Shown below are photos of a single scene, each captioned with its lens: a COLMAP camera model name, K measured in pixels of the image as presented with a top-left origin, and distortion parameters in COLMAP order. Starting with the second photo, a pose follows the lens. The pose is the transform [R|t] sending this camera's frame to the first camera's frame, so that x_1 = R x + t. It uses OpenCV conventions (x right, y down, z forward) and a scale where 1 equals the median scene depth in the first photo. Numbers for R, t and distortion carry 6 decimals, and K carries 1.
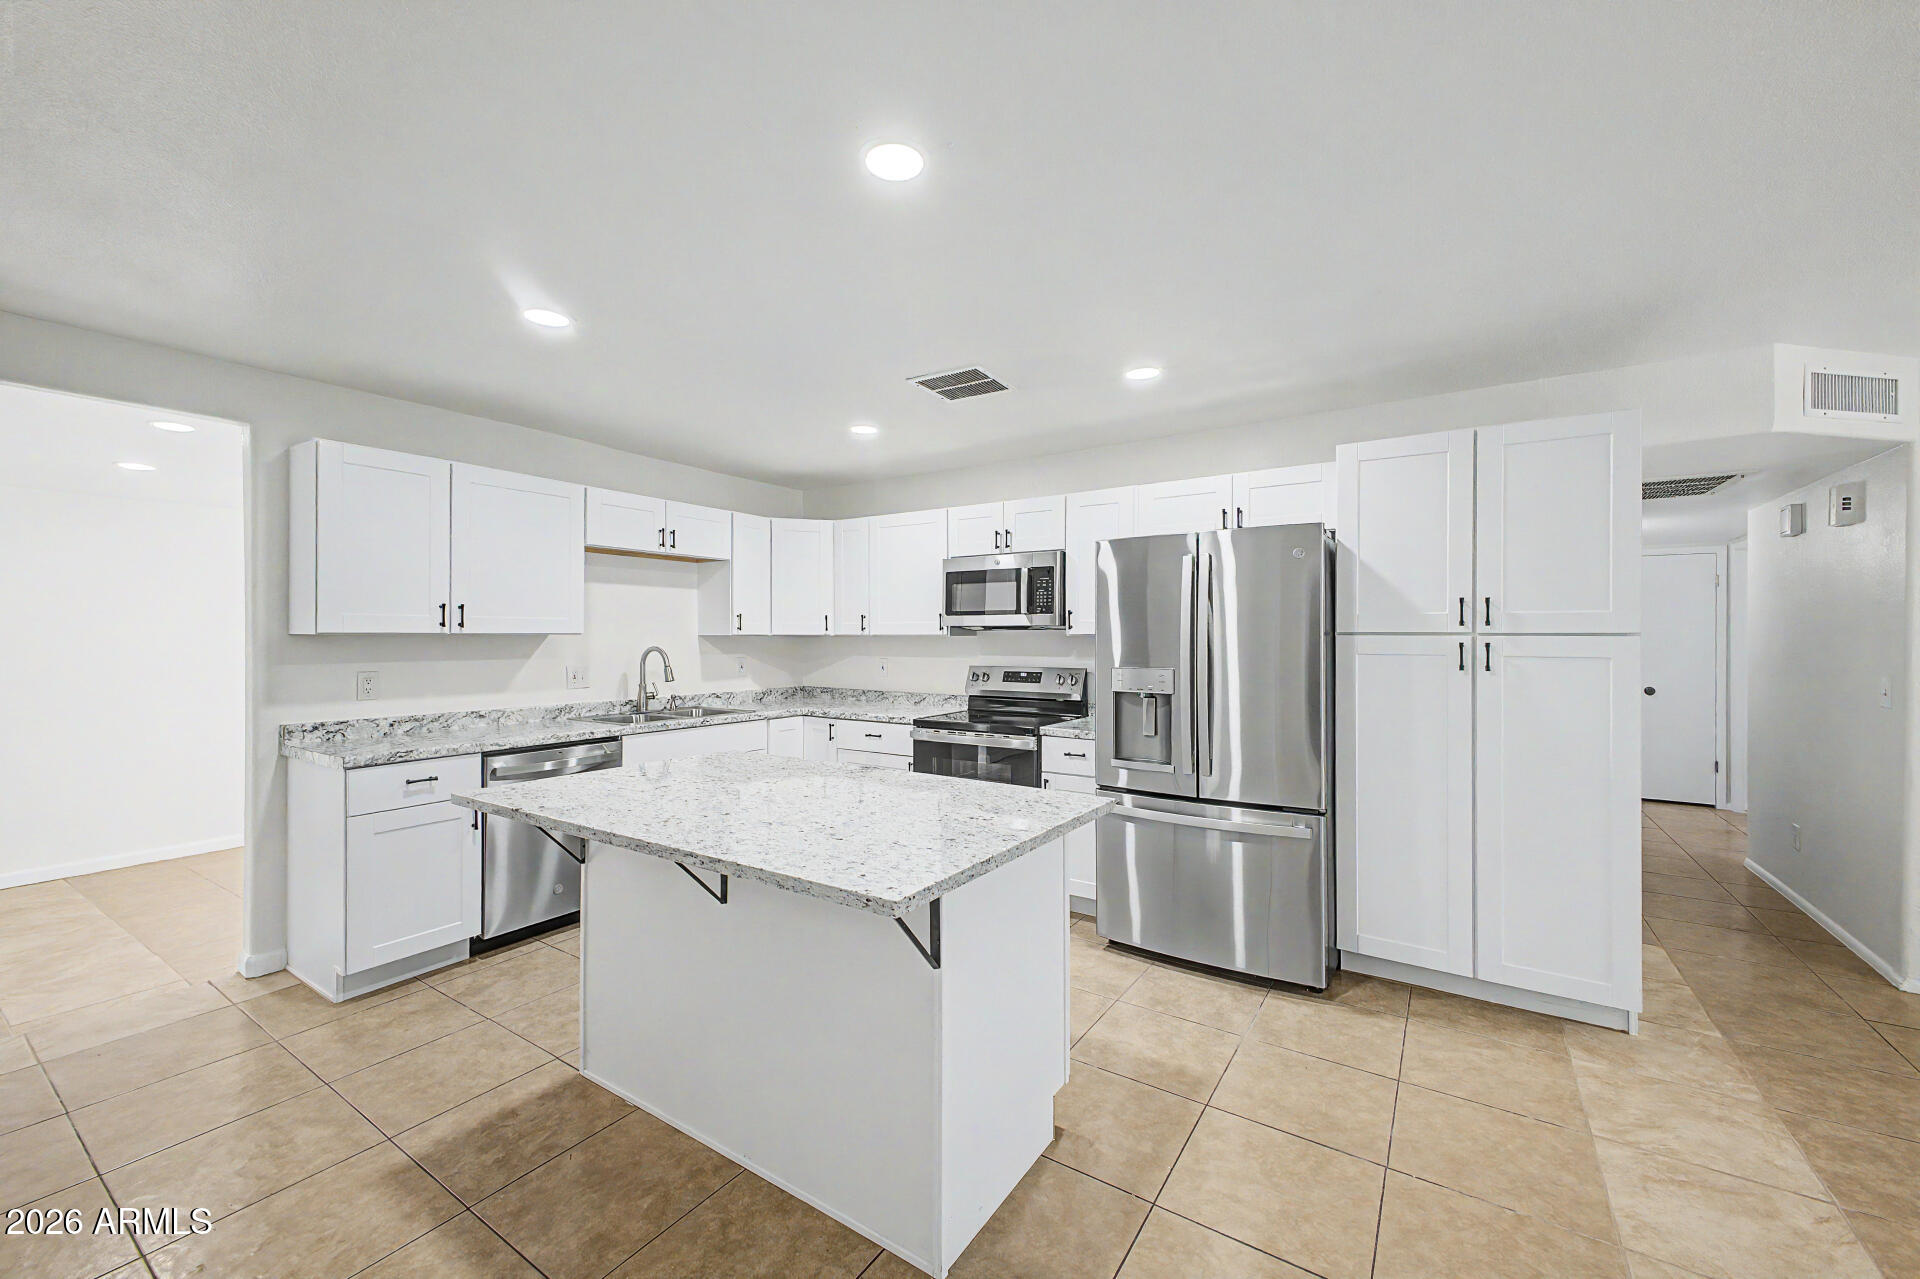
lens RADIAL K [[754.3, 0, 965.5], [0, 754.3, 633.8], [0, 0, 1]] dist [0.024757, -0.006978]
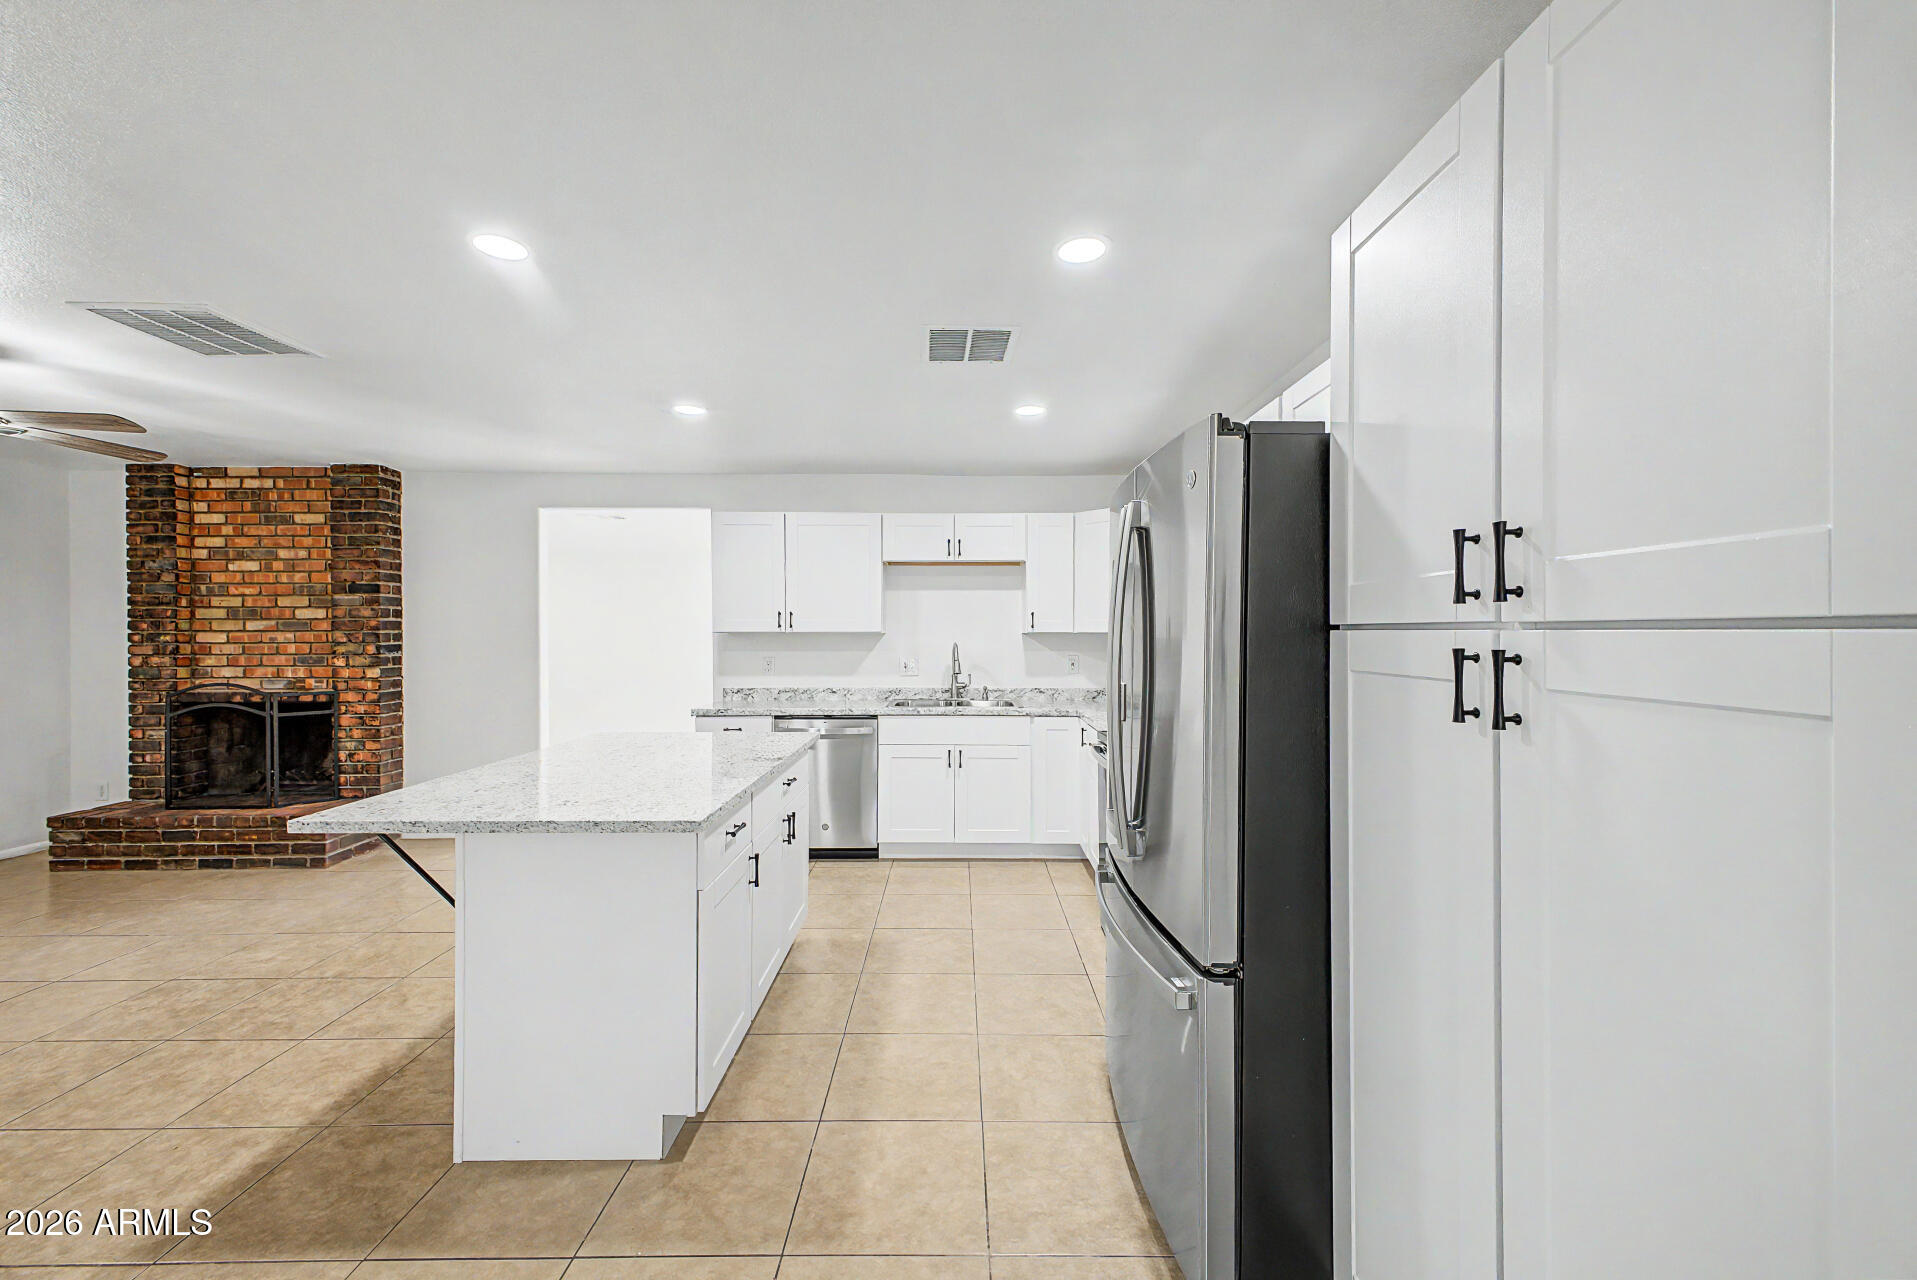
lens RADIAL K [[753.1, 0, 964.0], [0, 753.1, 634.3], [0, 0, 1]] dist [0.024757, -0.006978]
pose [[0.549788, -0.000990, -0.835304, 0.612547], [0.004120, 0.999990, 0.001527, 0.002264], [0.835294, -0.004281, 0.549787, 0.433107]]
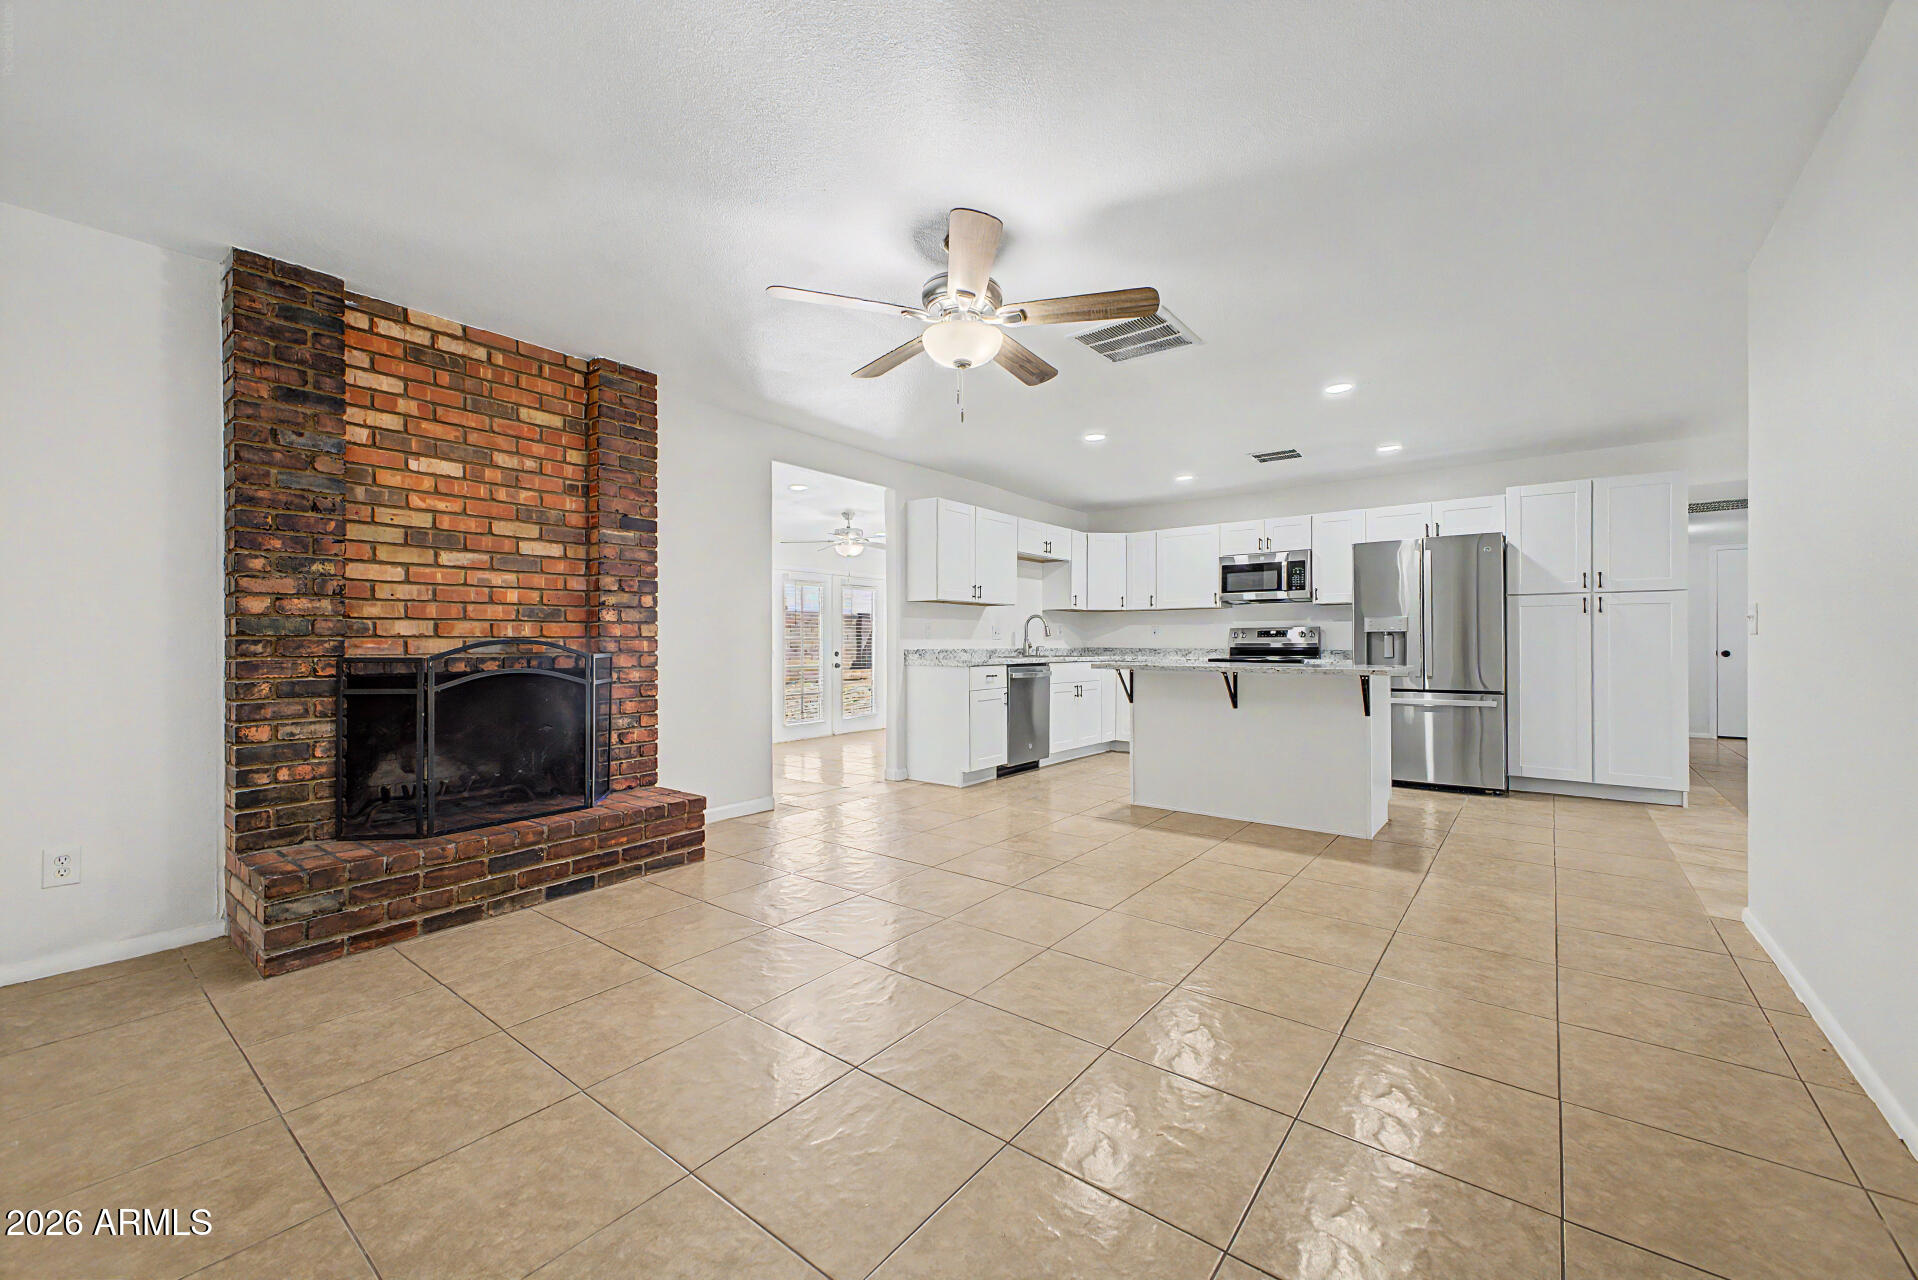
lens RADIAL K [[753.5, 0, 964.5], [0, 753.5, 634.3], [0, 0, 1]] dist [0.024757, -0.006978]
pose [[0.996808, -0.004290, -0.079719, -0.490150], [0.003691, 0.999964, -0.007655, 0.078812], [0.079749, 0.007337, 0.996788, -0.673416]]
